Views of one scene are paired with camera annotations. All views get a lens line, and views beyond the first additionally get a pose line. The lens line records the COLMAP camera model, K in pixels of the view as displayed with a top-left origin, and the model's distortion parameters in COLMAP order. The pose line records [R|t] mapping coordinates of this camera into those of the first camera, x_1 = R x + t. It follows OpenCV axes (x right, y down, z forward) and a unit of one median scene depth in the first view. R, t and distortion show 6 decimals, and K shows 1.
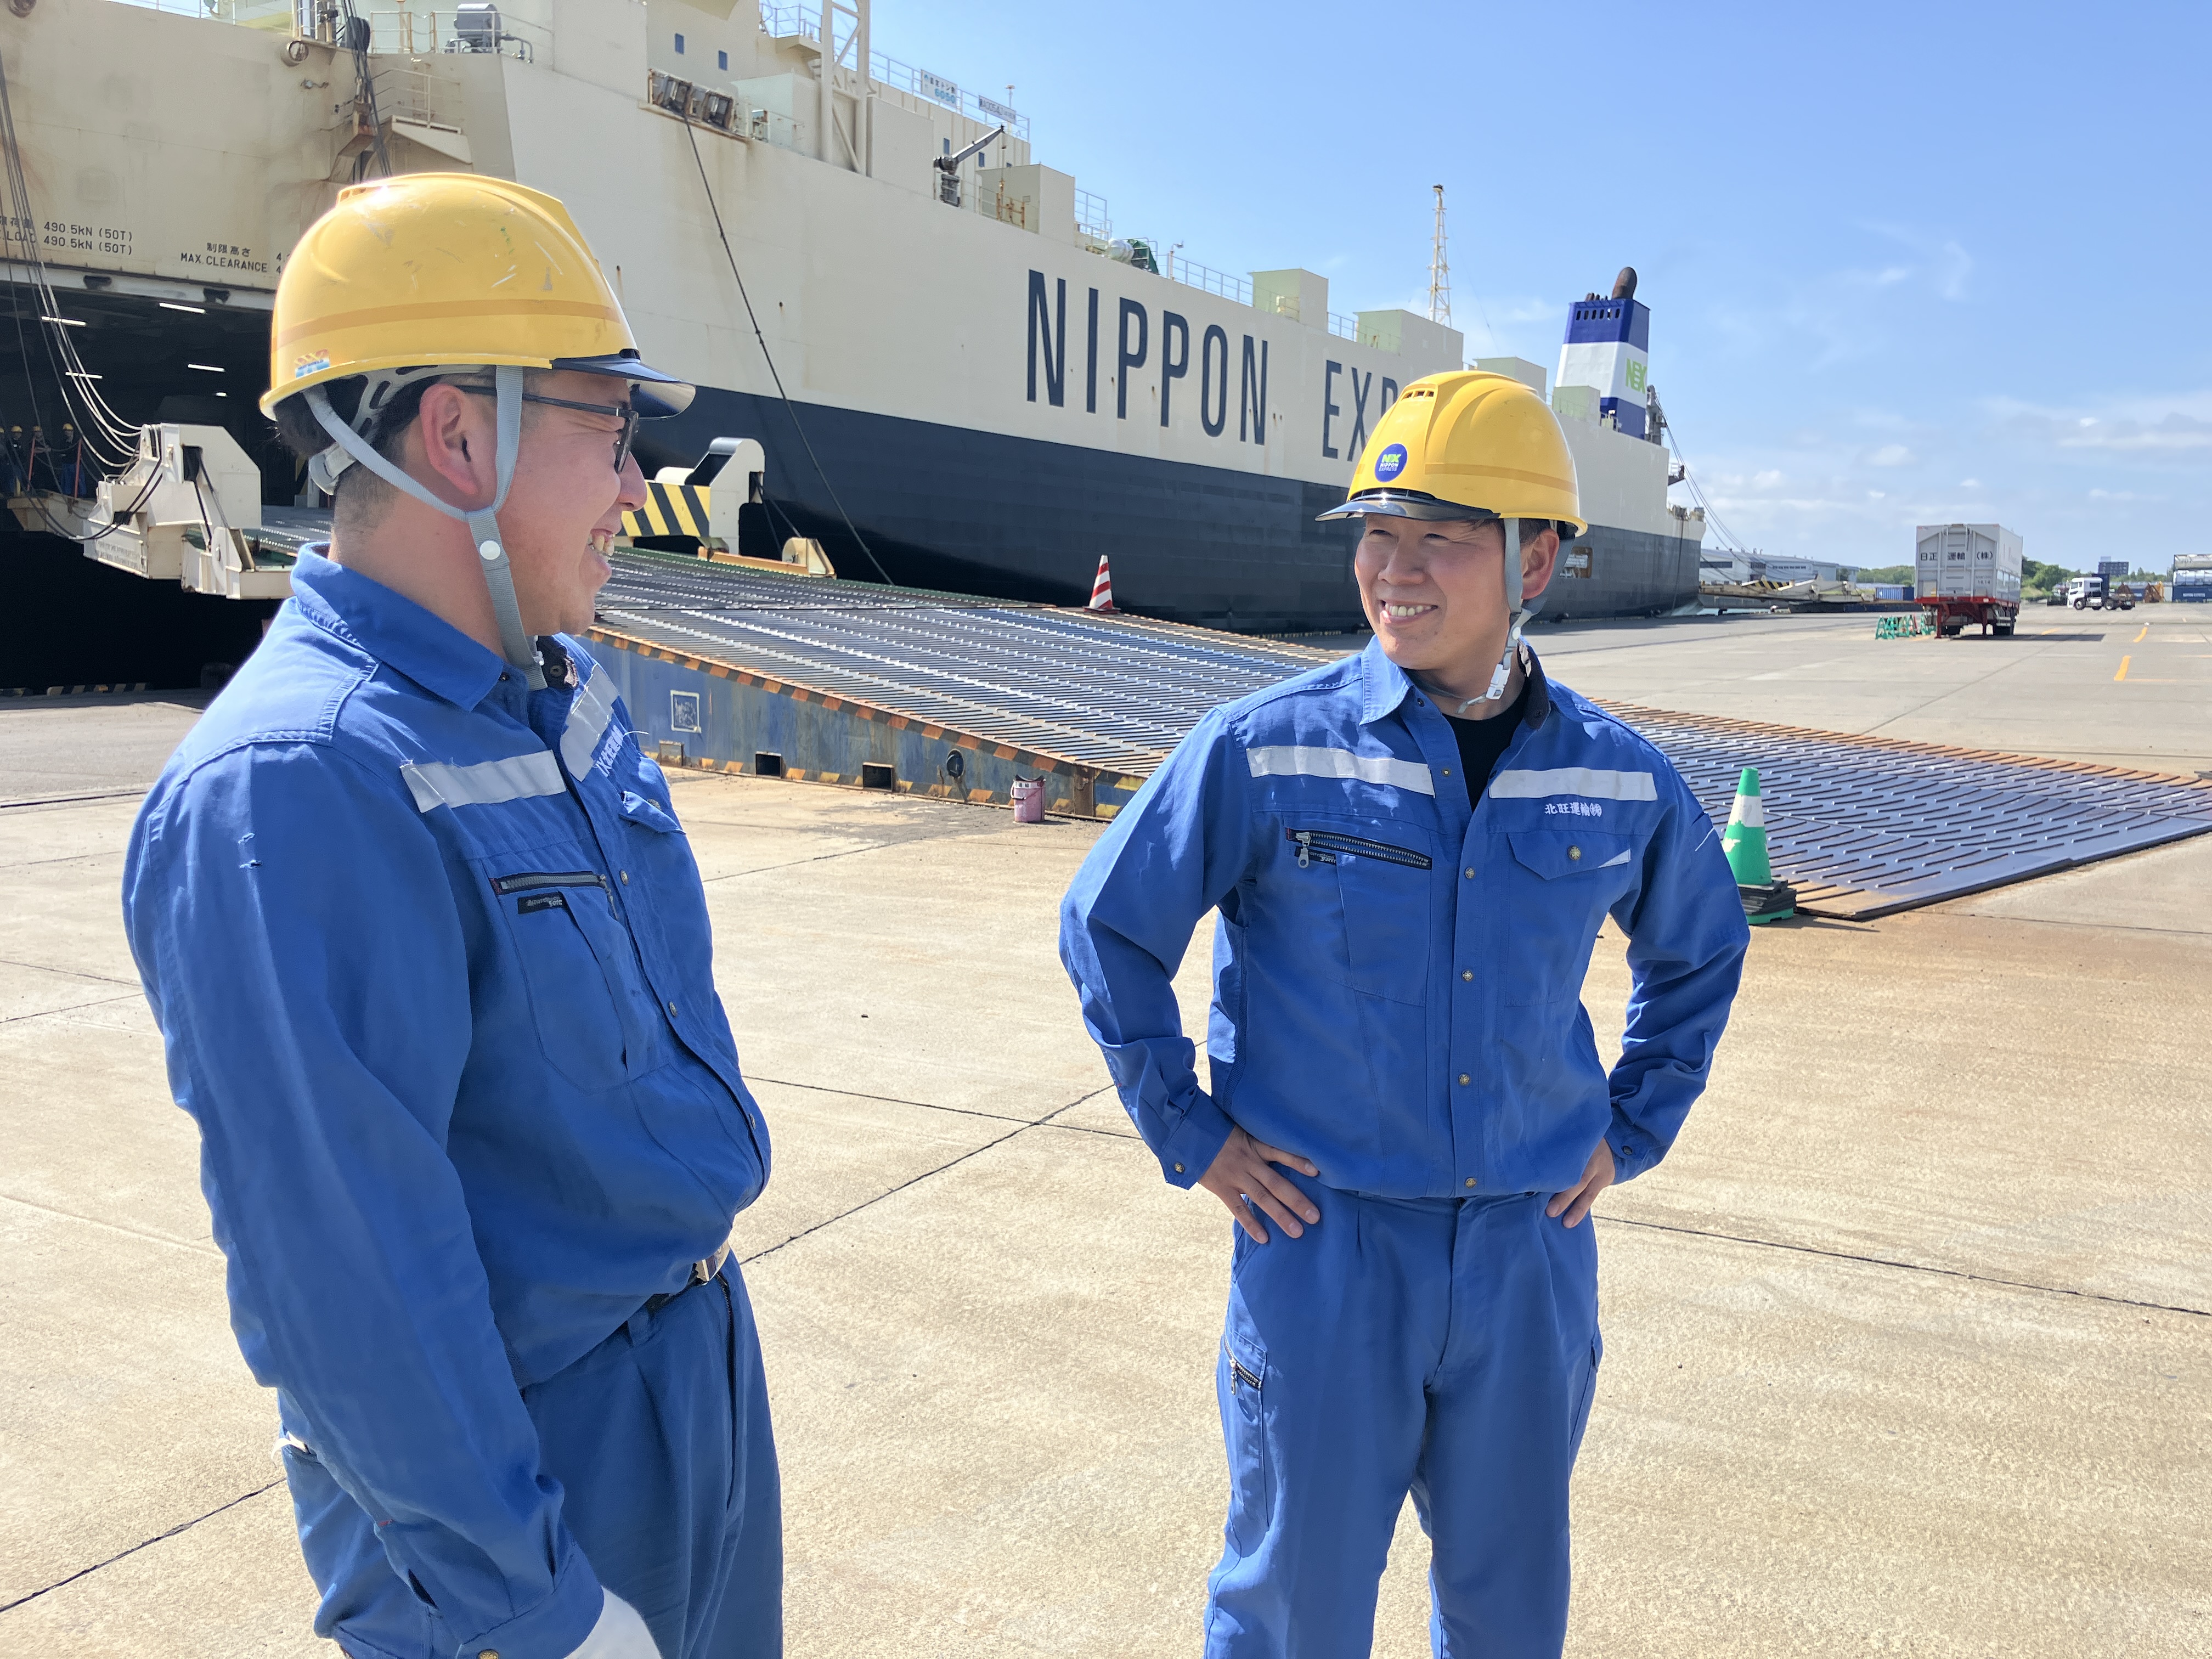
lens RADIAL K [[1903.4, 0, 1106.0], [0, 1903.4, 829.5], [0, 0, 1]] dist [0.062106, -0.056209]
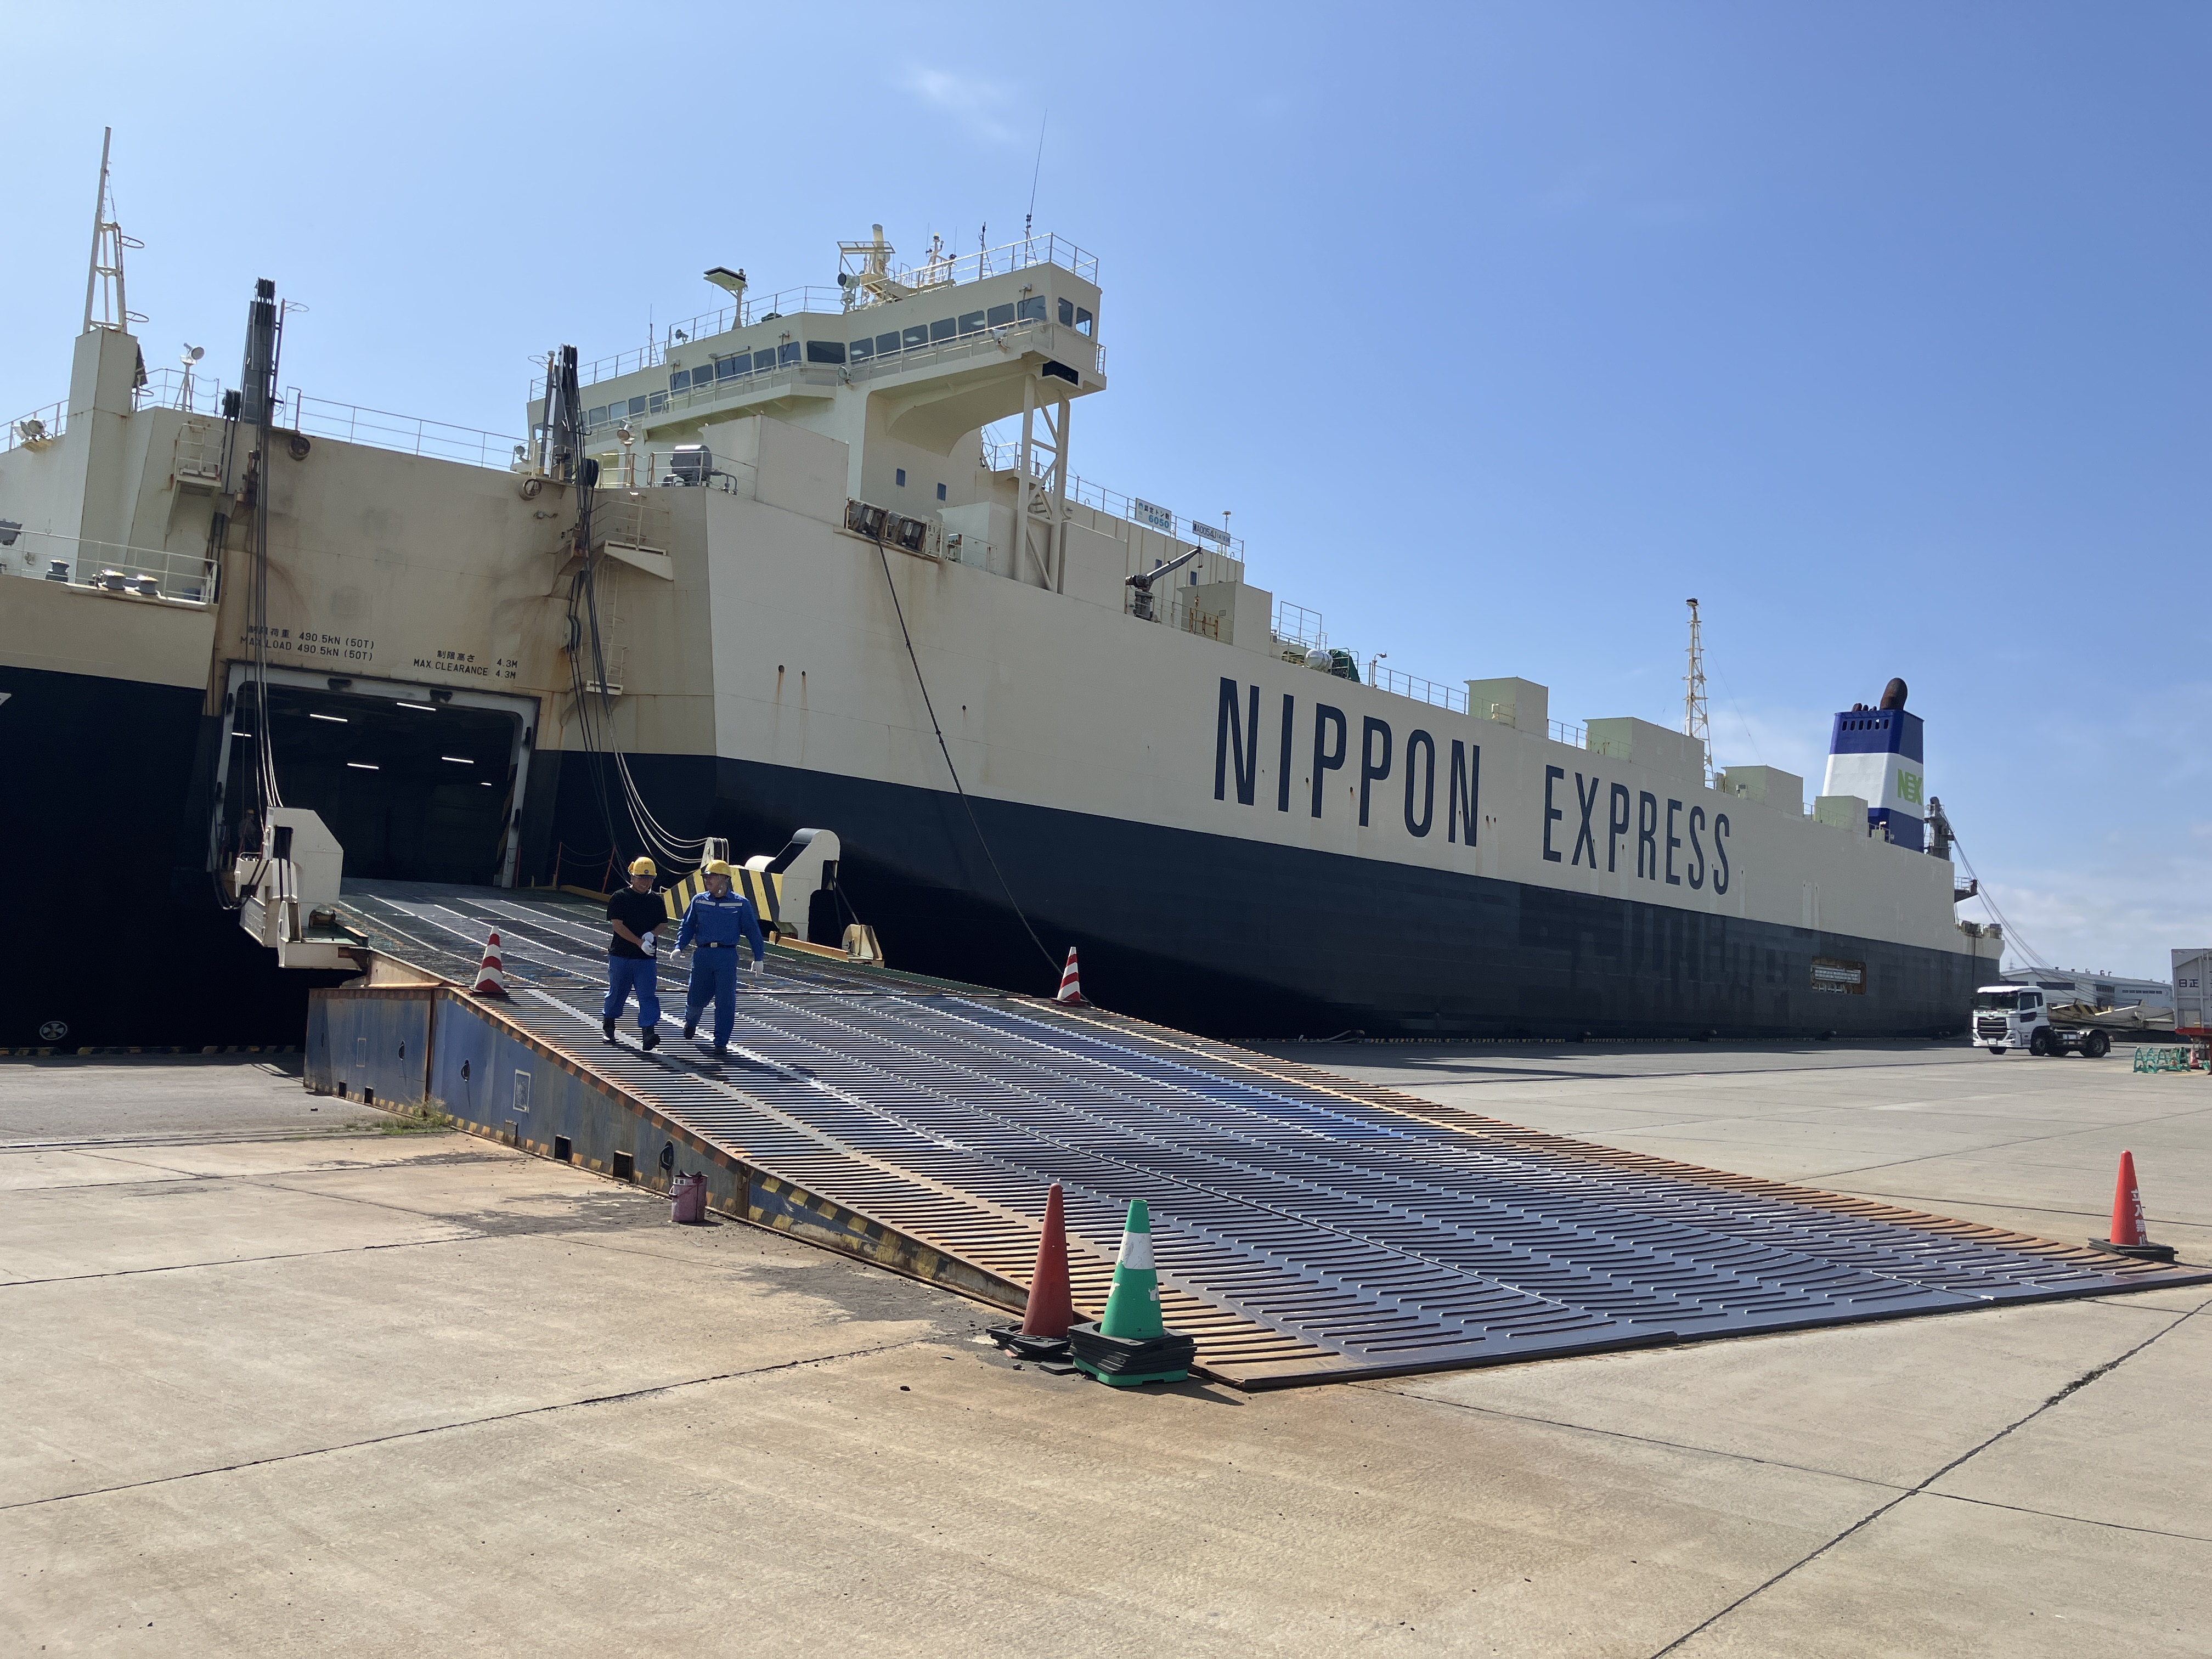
lens RADIAL K [[1878.3, 0, 1164.1], [0, 1878.3, 826.6], [0, 0, 1]] dist [0.216739, -0.533130]
pose [[0.984695, 0.019656, -0.173177, 0.105761], [-0.054832, 0.978105, -0.200757, -0.005443], [0.165439, 0.207180, 0.964213, 0.022648]]
